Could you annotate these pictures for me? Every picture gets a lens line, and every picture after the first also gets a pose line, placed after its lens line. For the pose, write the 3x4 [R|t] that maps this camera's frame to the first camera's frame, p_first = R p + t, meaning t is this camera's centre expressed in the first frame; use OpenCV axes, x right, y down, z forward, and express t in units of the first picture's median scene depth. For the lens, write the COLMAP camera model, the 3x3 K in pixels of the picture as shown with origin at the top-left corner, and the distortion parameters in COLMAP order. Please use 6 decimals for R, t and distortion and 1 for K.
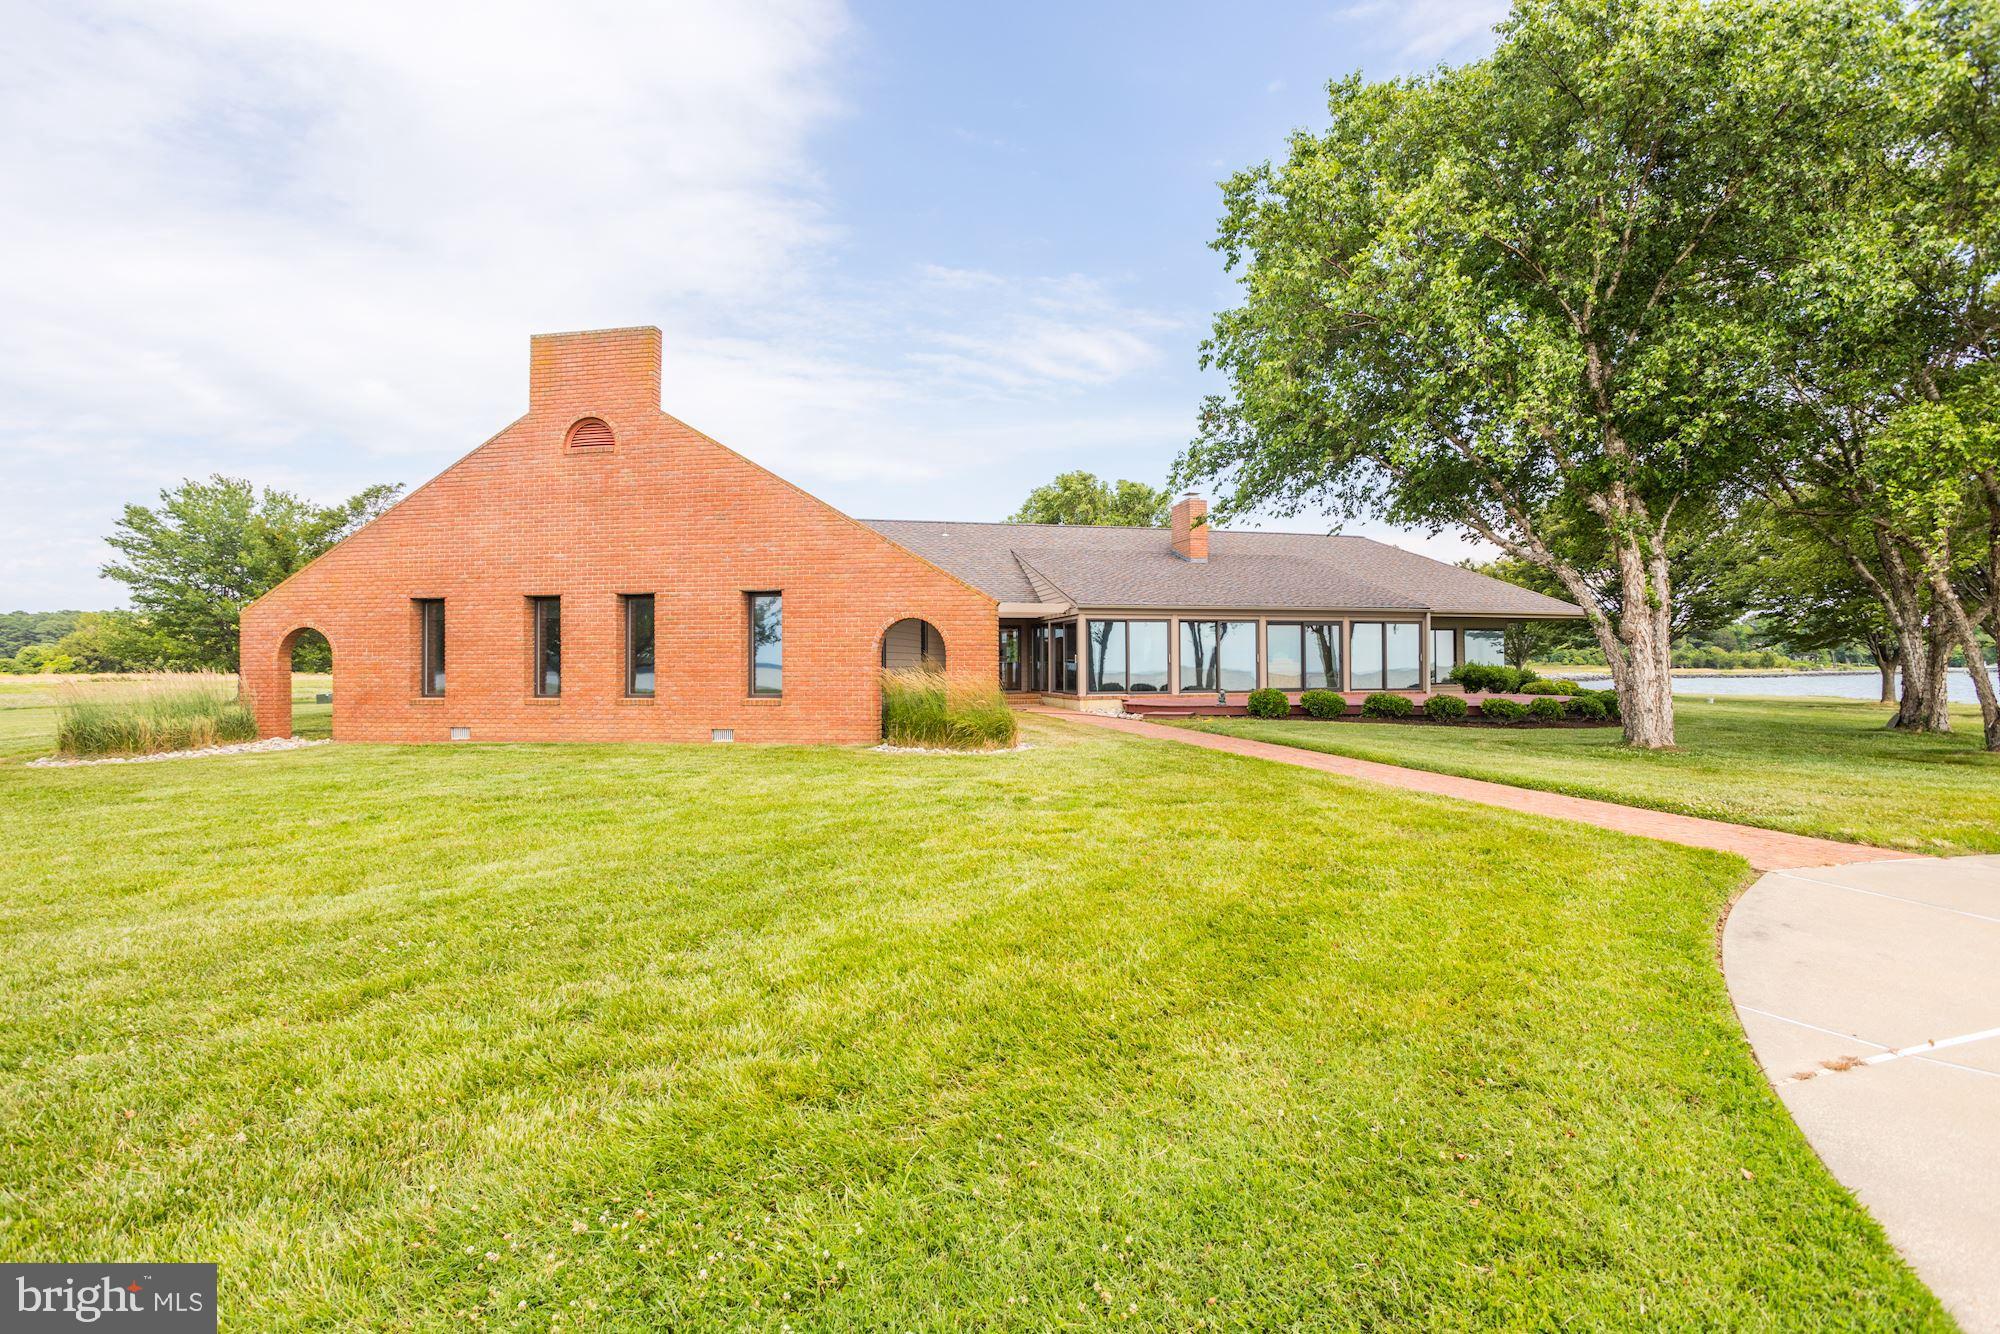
lens RADIAL K [[949.0, 0, 1000.0], [0, 949.0, 667.0], [0, 0, 1]] dist [-0.034332, 0.000162]
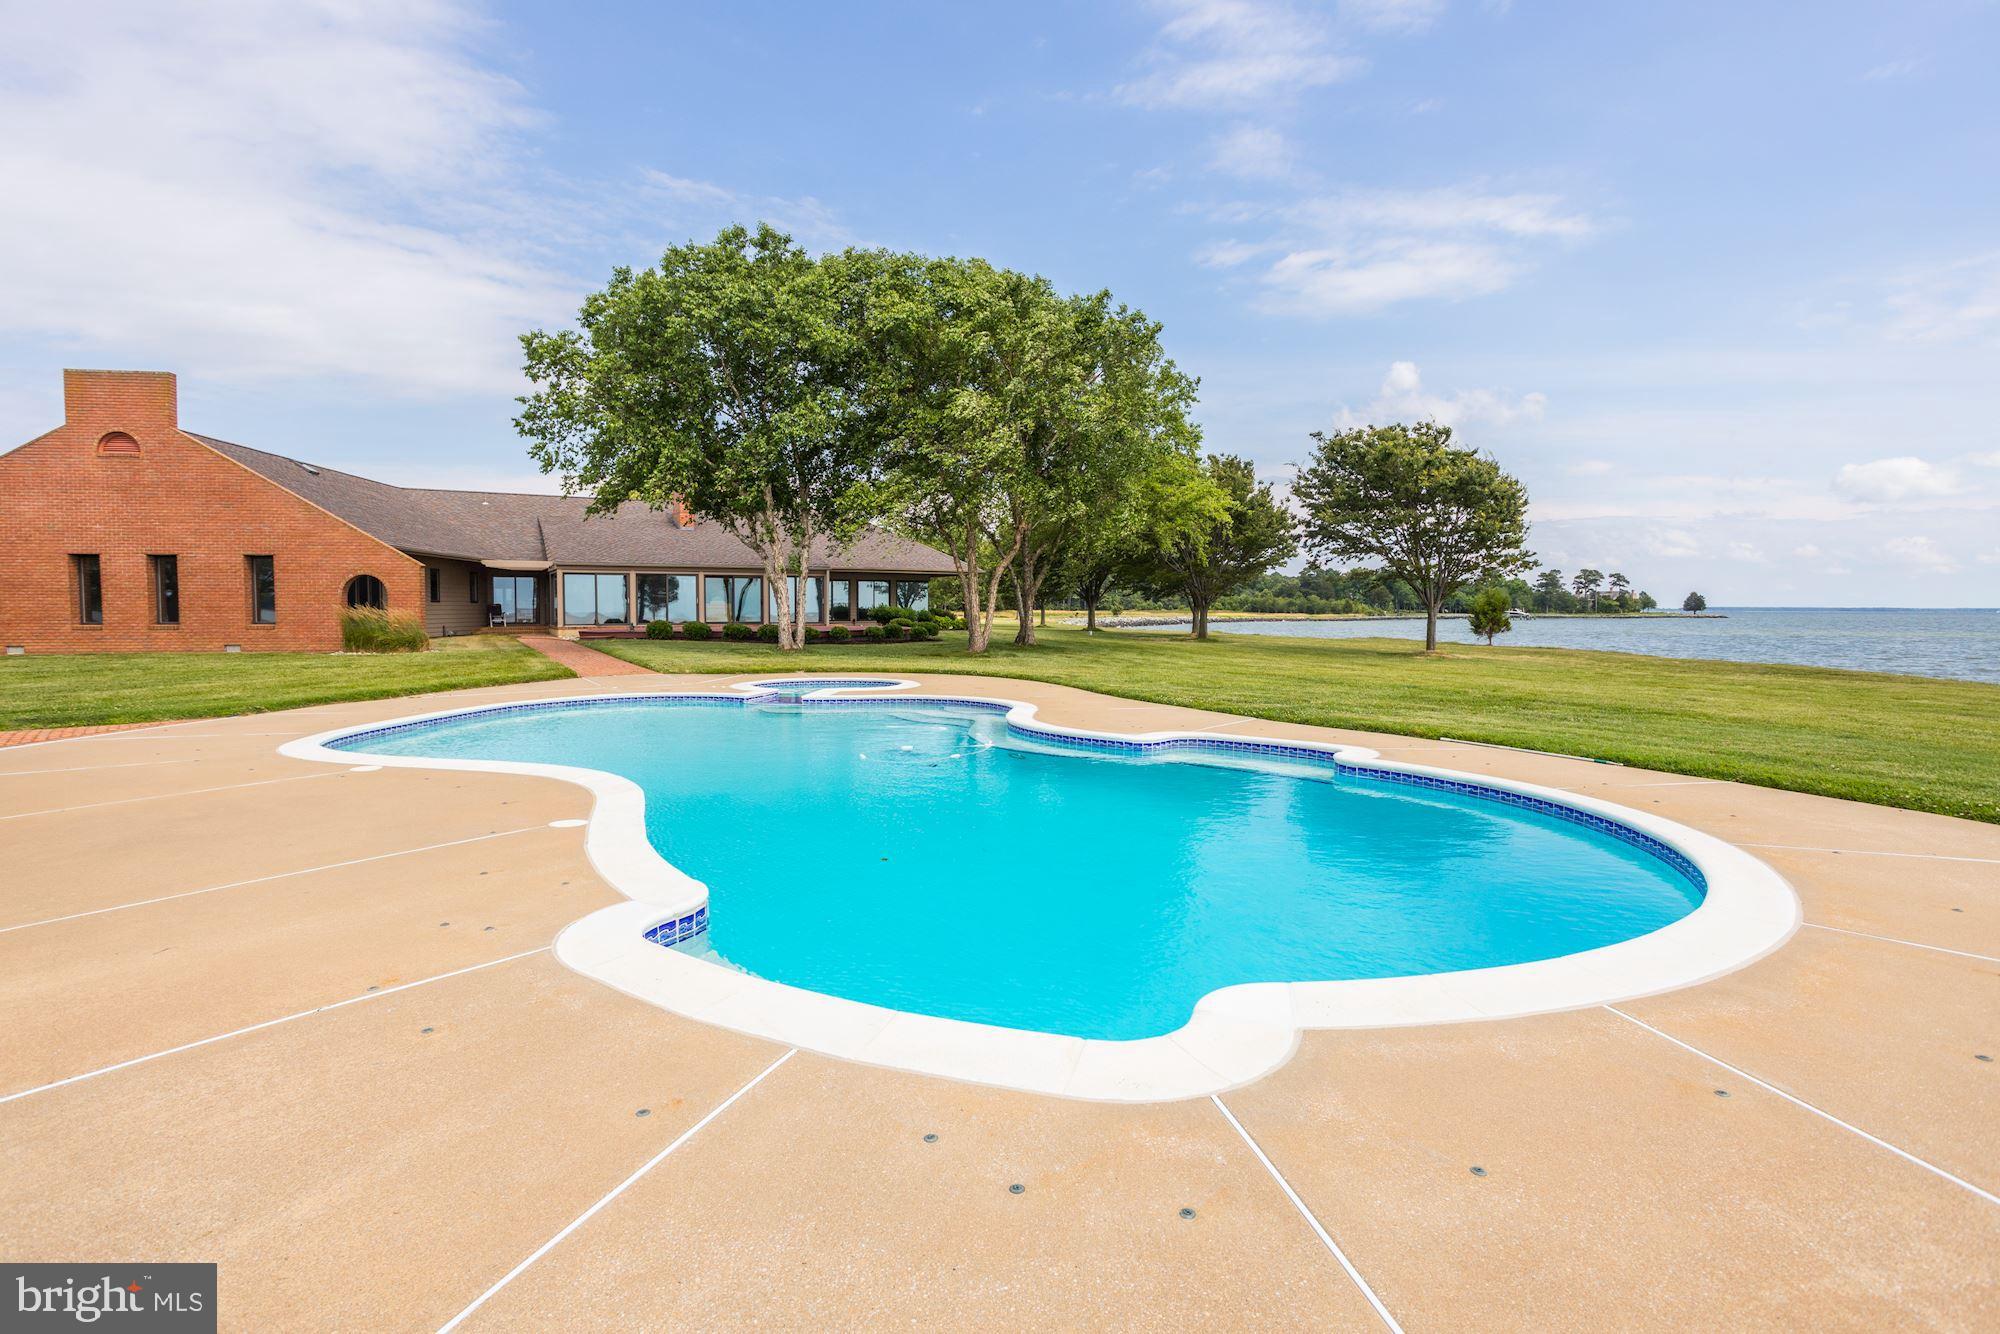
lens RADIAL K [[972.6, 0, 1004.2], [0, 972.6, 659.1], [0, 0, 1]] dist [-0.042178, 0.028495]
pose [[0.964321, -0.008920, 0.264587, 0.479729], [-0.004143, 0.998801, 0.048773, 0.007534], [-0.264705, -0.048129, 0.963128, -0.790100]]
